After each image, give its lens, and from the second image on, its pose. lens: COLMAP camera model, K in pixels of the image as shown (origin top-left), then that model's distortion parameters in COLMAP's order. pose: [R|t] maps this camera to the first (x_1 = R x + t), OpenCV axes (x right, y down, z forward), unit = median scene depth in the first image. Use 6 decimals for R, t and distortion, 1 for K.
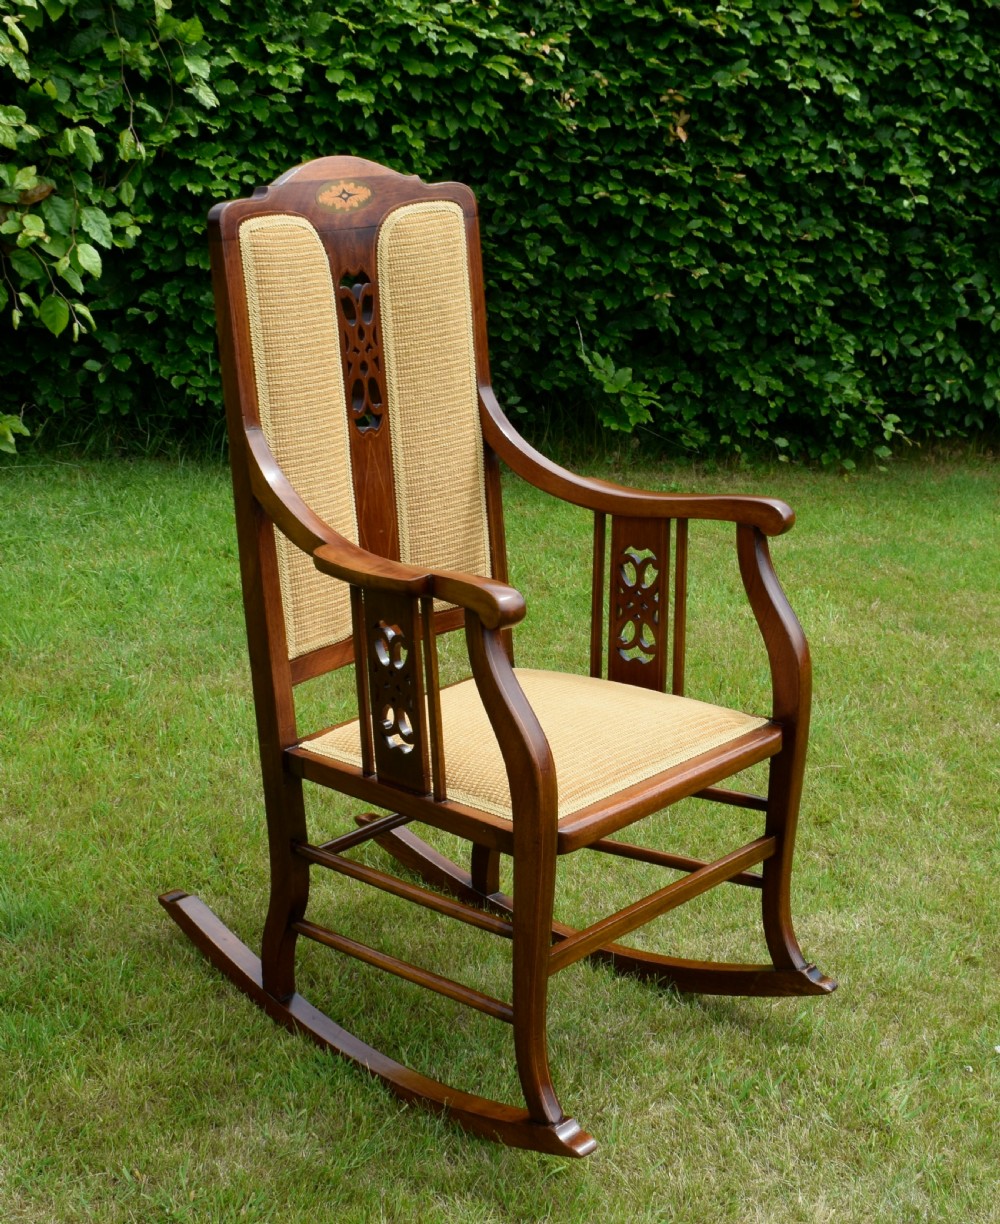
lens RADIAL K [[1978.5, 0, 597.2], [0, 1978.5, 636.6], [0, 0, 1]] dist [-0.030573, 0.000000]
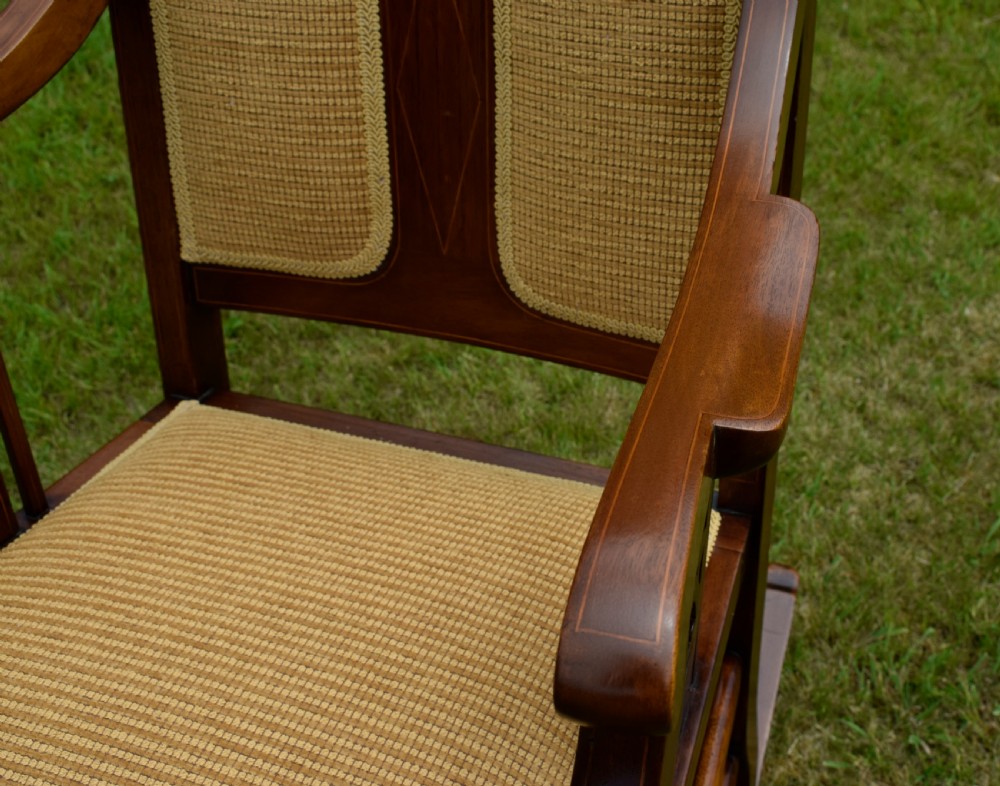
lens RADIAL K [[1416.7, 0, 604.8], [0, 1416.7, 398.8], [0, 0, 1]] dist [-0.029853, 0.000000]
pose [[0.307306, 0.530861, -0.789778, 0.116195], [-0.253085, 0.845642, 0.469934, -0.093025], [0.917339, 0.055468, 0.394223, 0.514324]]
